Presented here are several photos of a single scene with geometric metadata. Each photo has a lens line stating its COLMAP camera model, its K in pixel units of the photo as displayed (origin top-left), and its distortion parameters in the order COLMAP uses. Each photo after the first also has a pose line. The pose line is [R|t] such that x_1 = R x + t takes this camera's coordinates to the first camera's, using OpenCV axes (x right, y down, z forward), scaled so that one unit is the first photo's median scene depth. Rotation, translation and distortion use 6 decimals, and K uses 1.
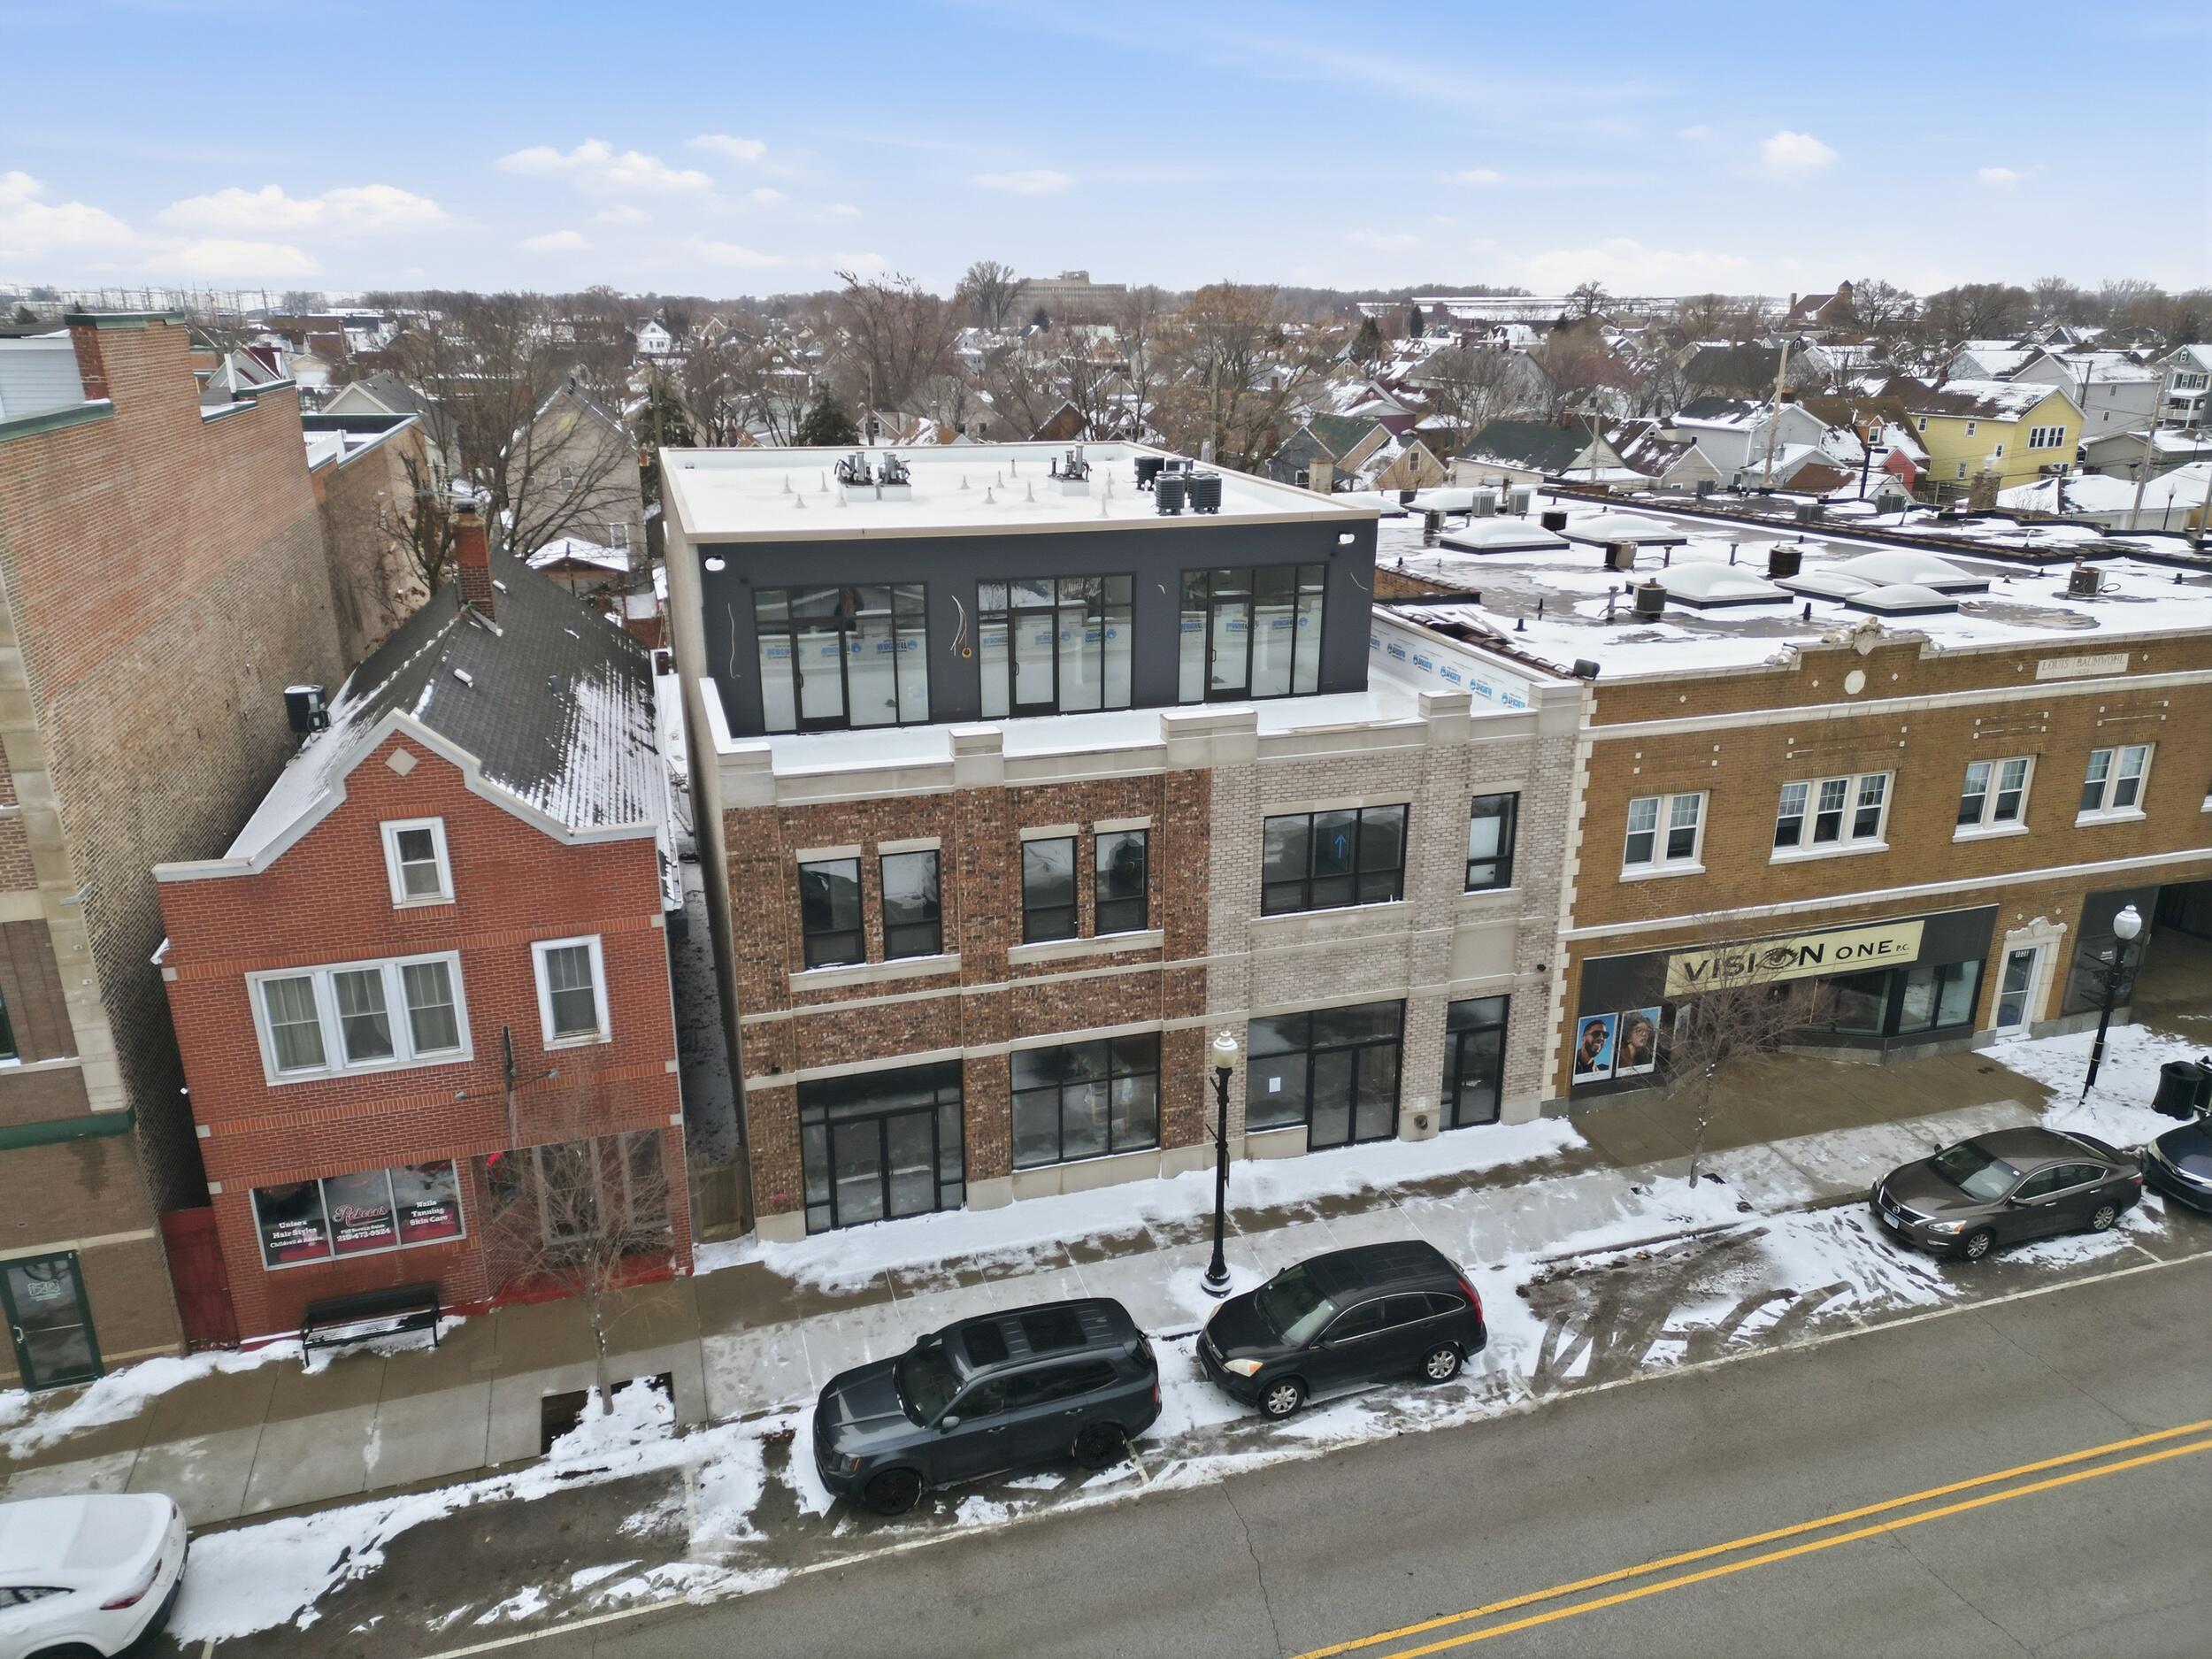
lens RADIAL K [[1521.2, 0, 1110.4], [0, 1521.2, 831.2], [0, 0, 1]] dist [0.044943, -0.002471]
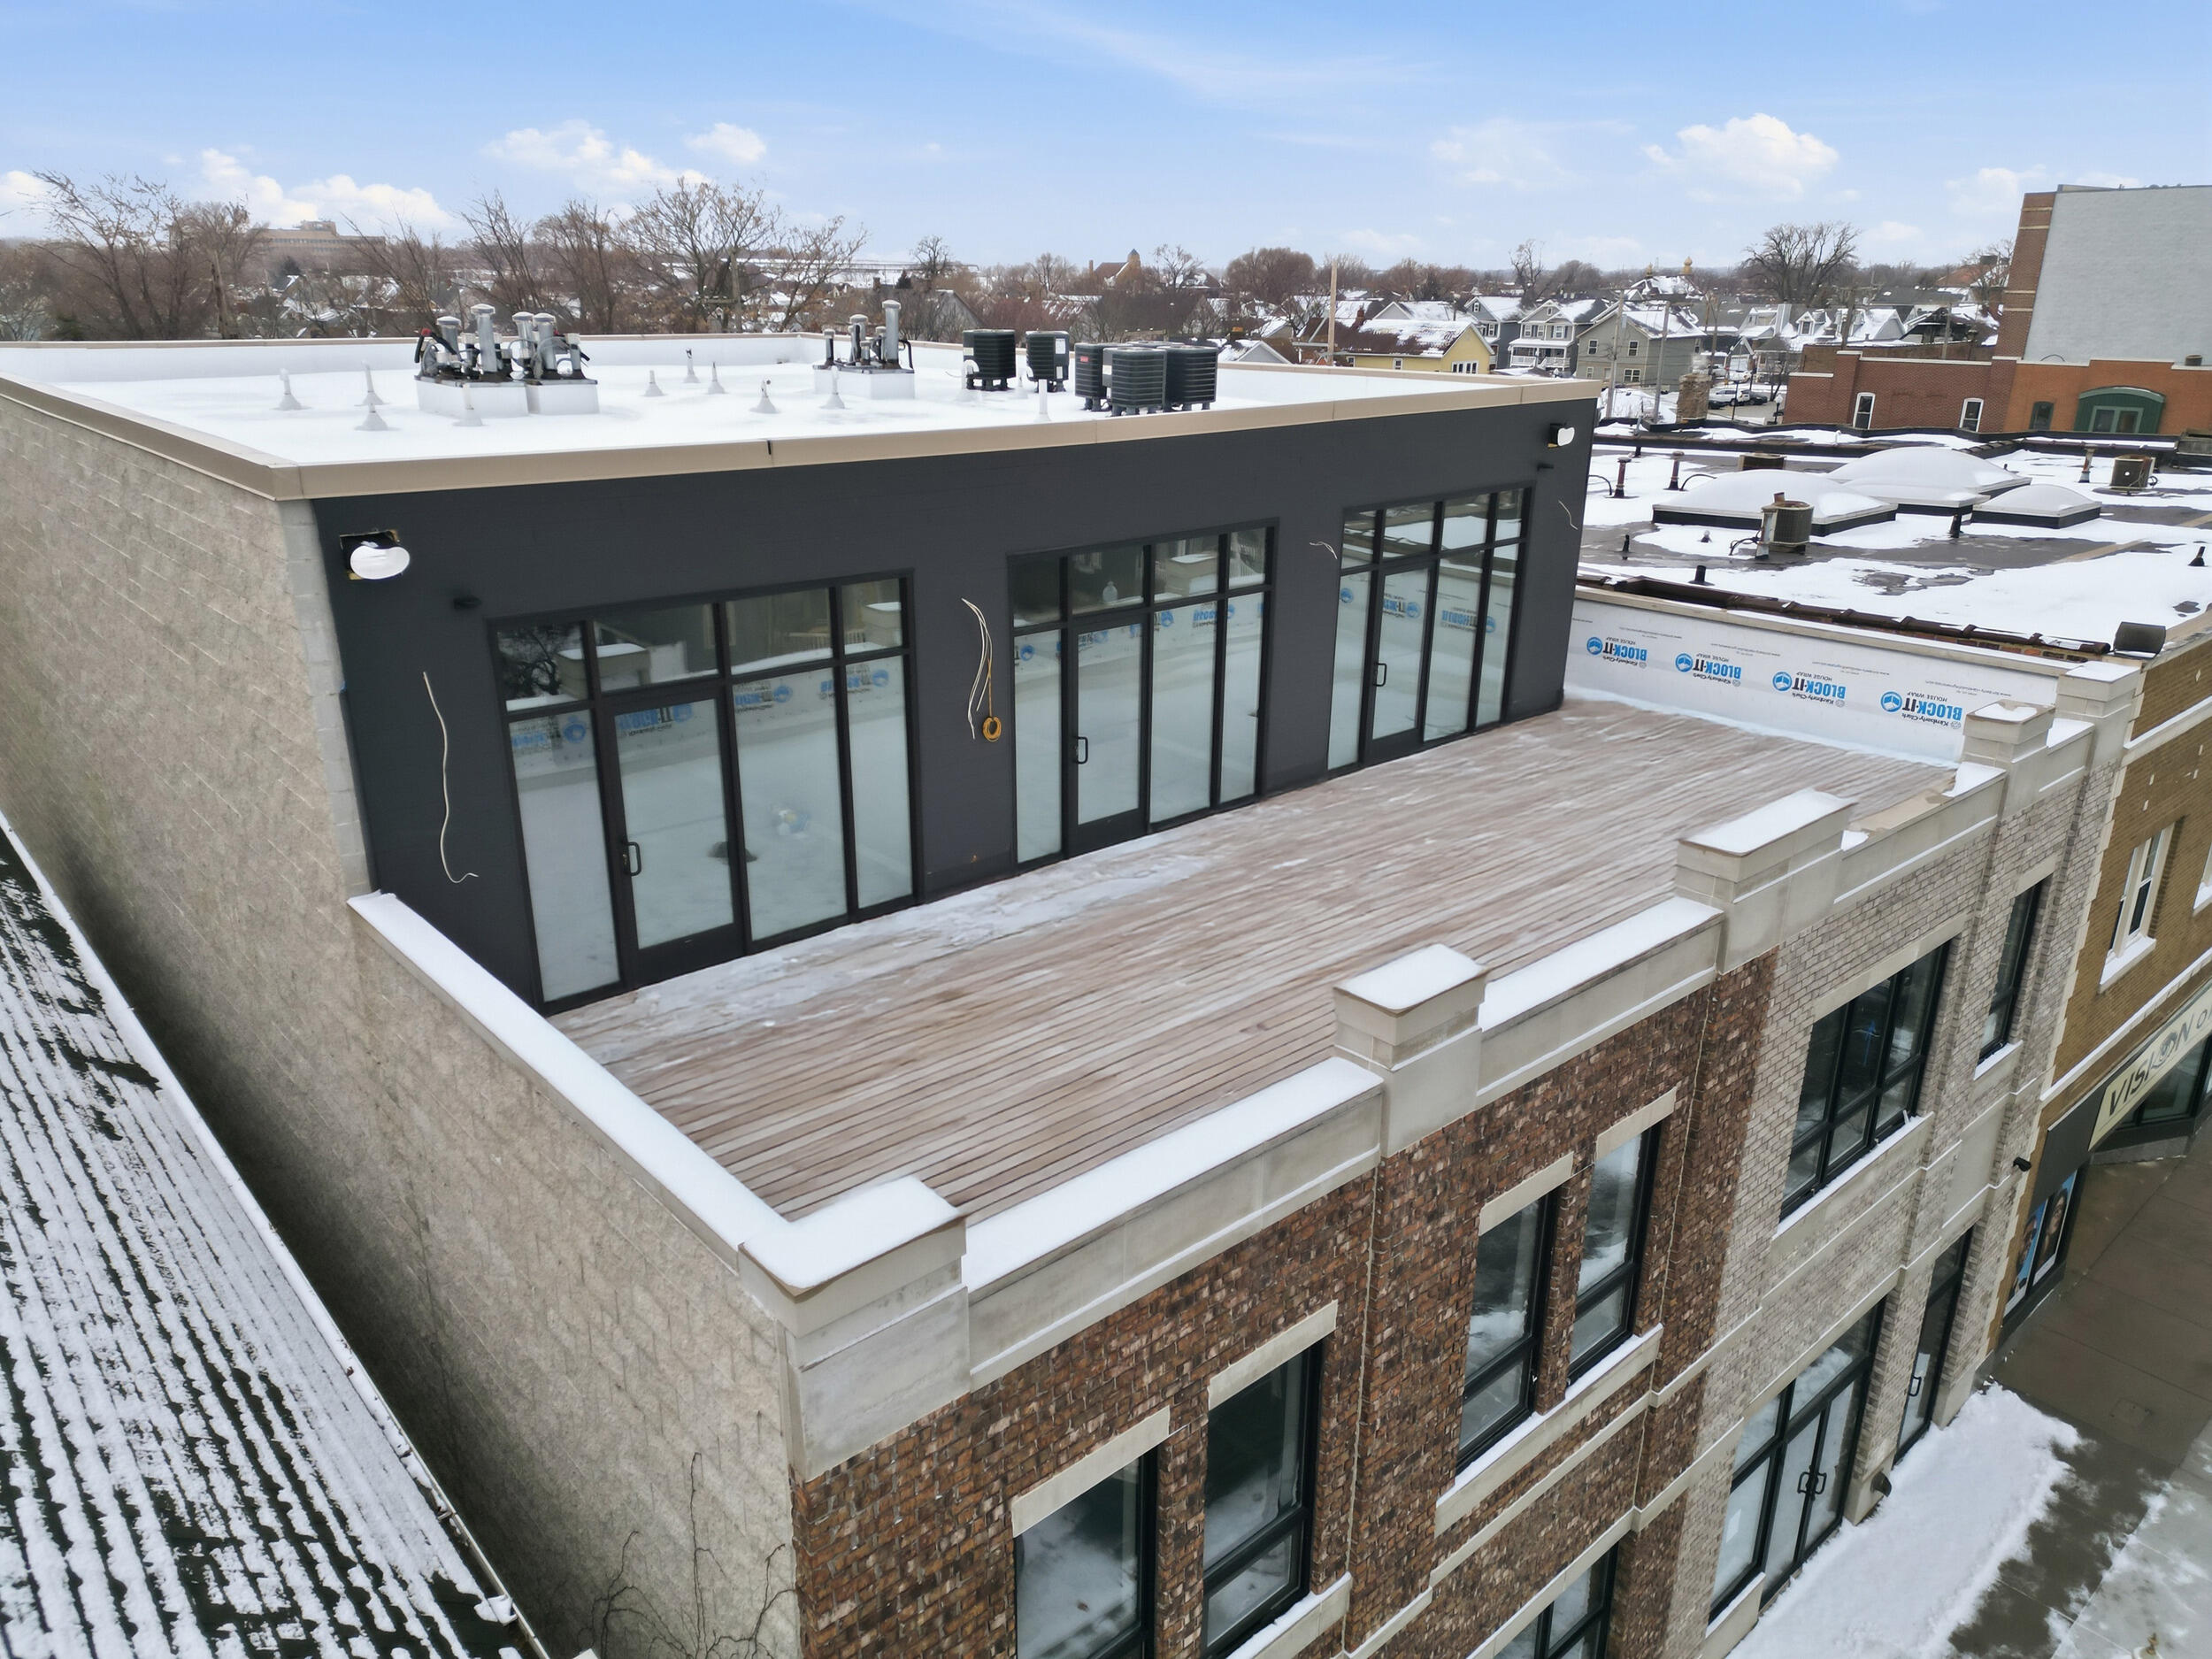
lens RADIAL K [[1545.7, 0, 1106.7], [0, 1545.7, 824.9], [0, 0, 1]] dist [0.022519, -0.004407]
pose [[0.907855, -0.138519, 0.395742, -0.241654], [0.135009, 0.990159, 0.036859, -0.103983], [-0.396953, 0.019966, 0.917622, 0.600889]]
